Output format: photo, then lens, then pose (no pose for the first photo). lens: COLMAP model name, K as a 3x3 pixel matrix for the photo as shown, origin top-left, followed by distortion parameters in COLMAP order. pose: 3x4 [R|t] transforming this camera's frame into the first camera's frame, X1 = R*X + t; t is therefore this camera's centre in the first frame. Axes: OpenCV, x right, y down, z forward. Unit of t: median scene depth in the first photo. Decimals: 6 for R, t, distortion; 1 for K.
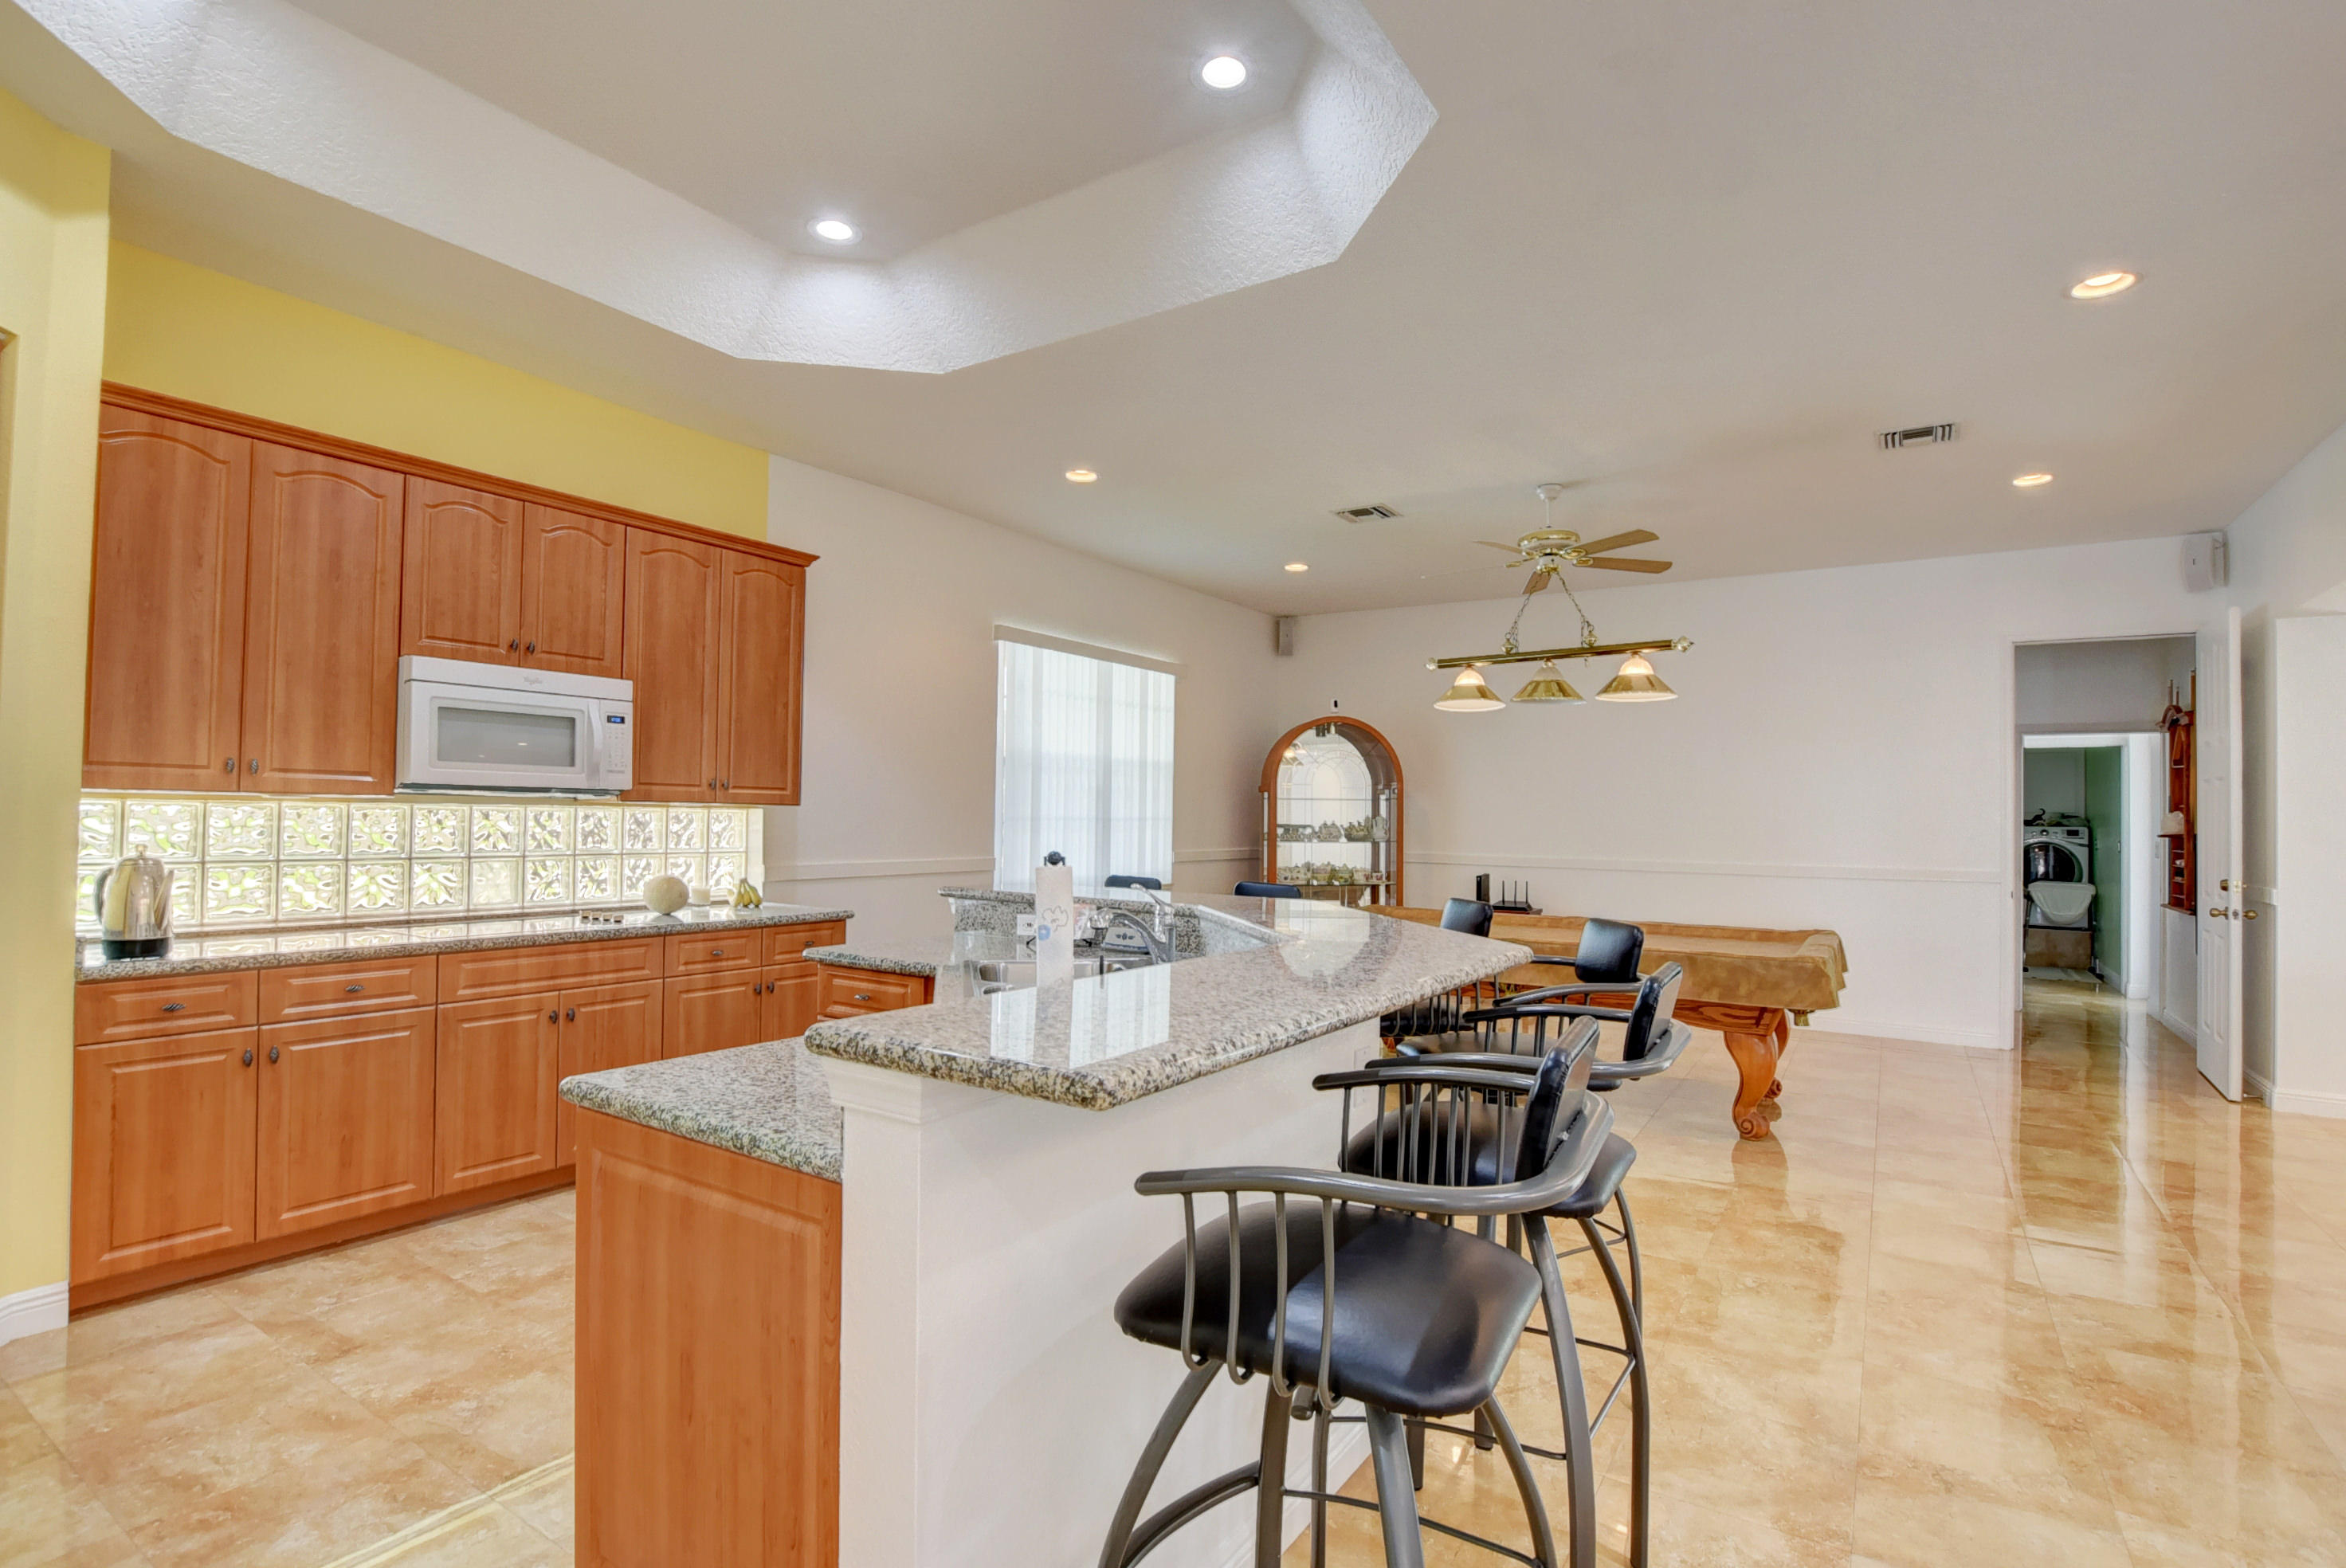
lens RADIAL K [[1106.7, 0, 1169.5], [0, 1106.7, 802.2], [0, 0, 1]] dist [-0.026294, 0.001749]
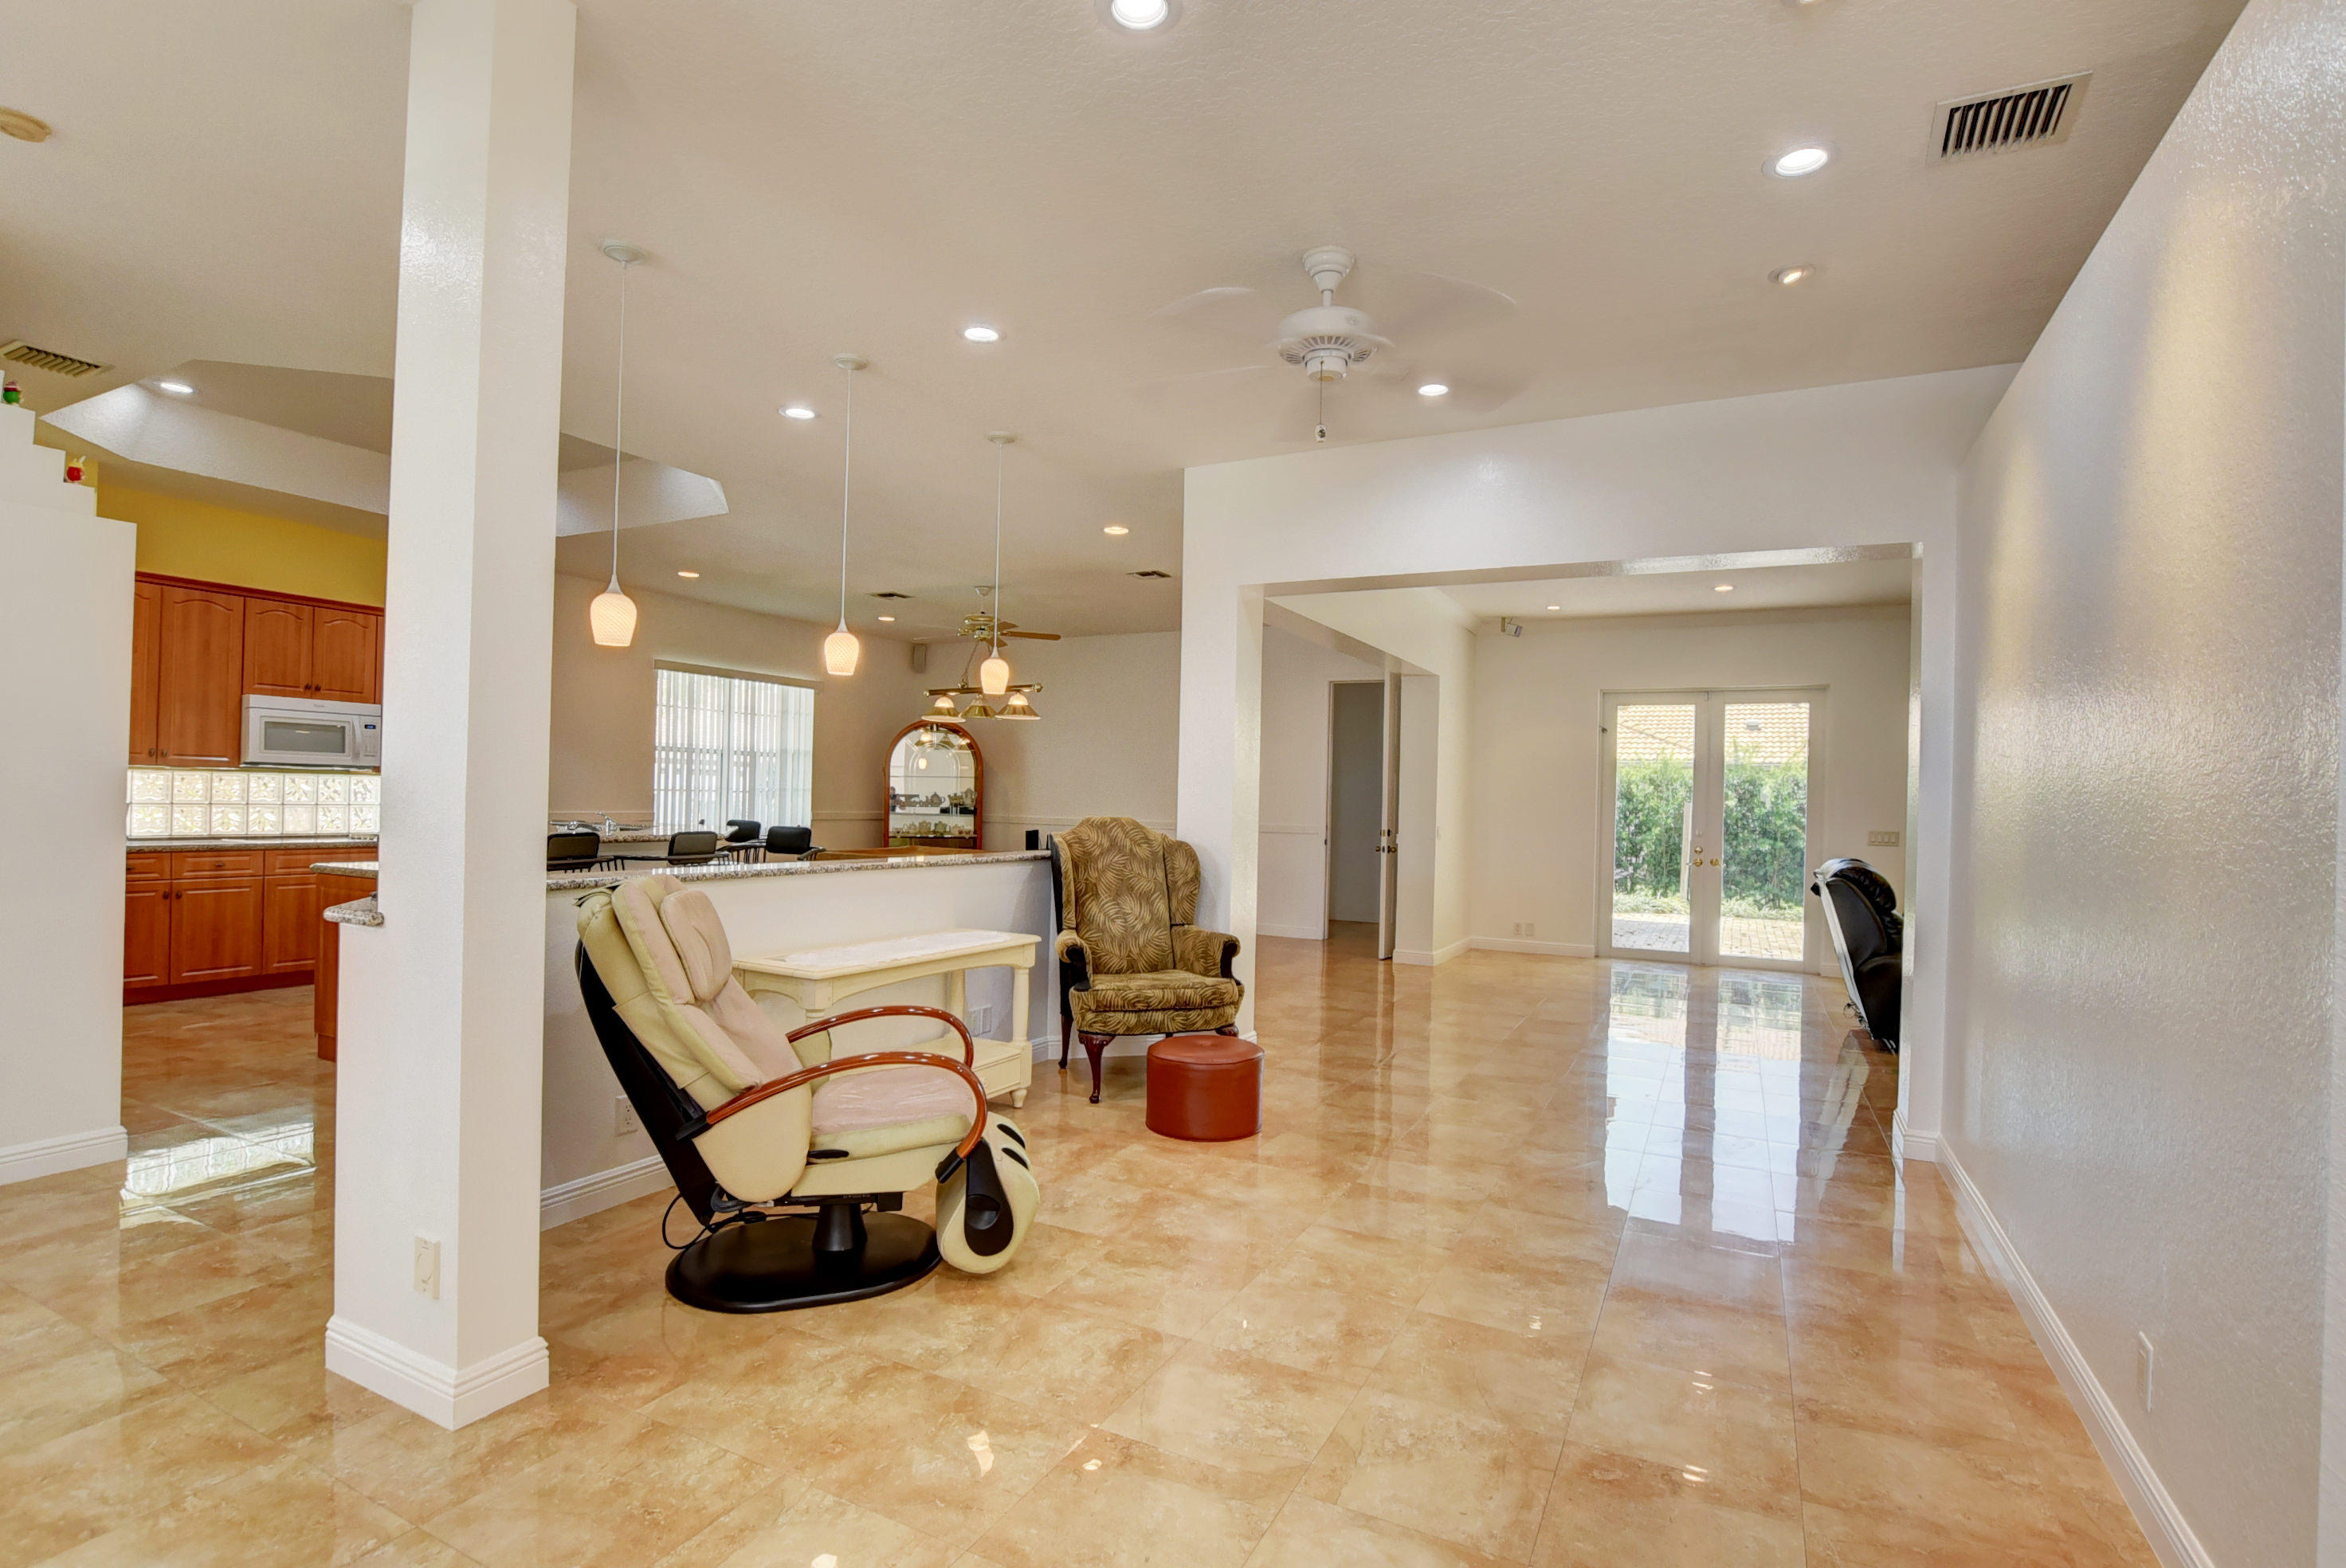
lens RADIAL K [[1106.7, 0, 1177.9], [0, 1106.7, 802.2], [0, 0, 1]] dist [-0.026294, 0.001749]
pose [[0.993757, 0.006554, 0.111371, 0.599004], [-0.008417, 0.999832, 0.016266, 0.006752], [-0.111246, -0.017101, 0.993646, -0.904051]]
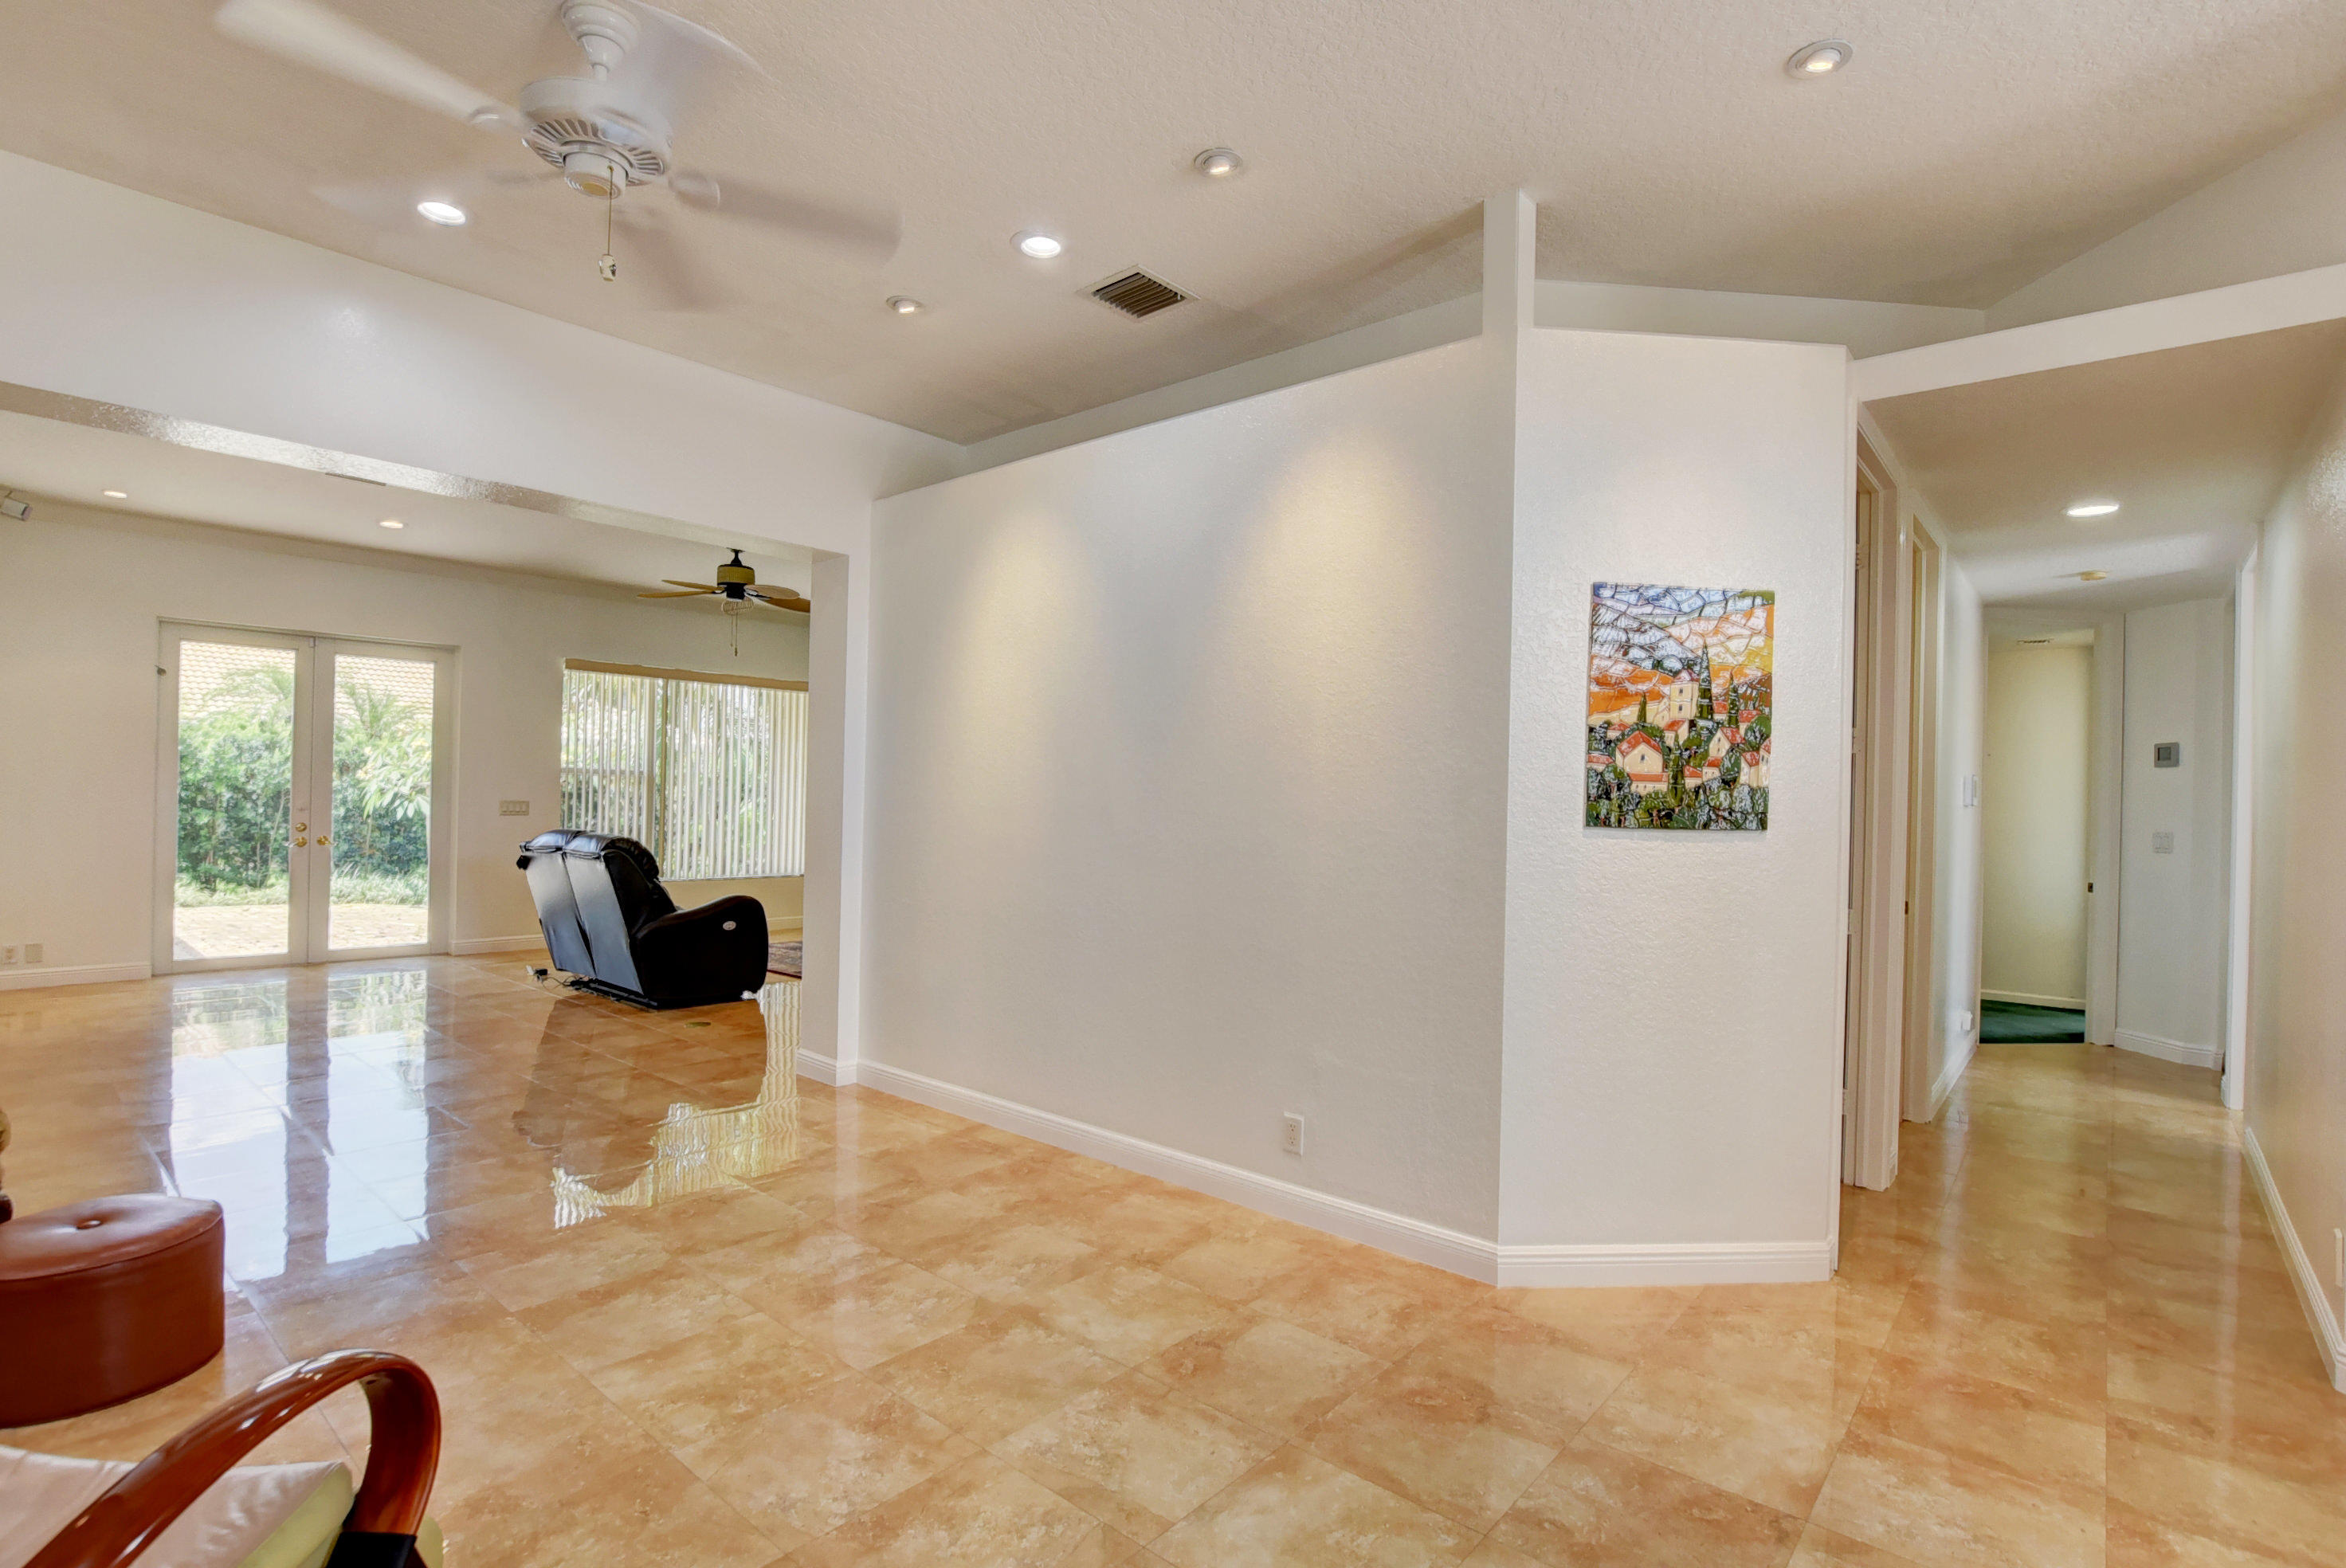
lens RADIAL K [[1106.7, 0, 1175.7], [0, 1106.7, 795.7], [0, 0, 1]] dist [-0.026294, 0.001749]
pose [[0.125875, -0.008680, 0.992008, 0.256567], [-0.032480, 0.999390, 0.012866, 0.007071], [-0.991514, -0.033840, 0.125516, -0.477448]]
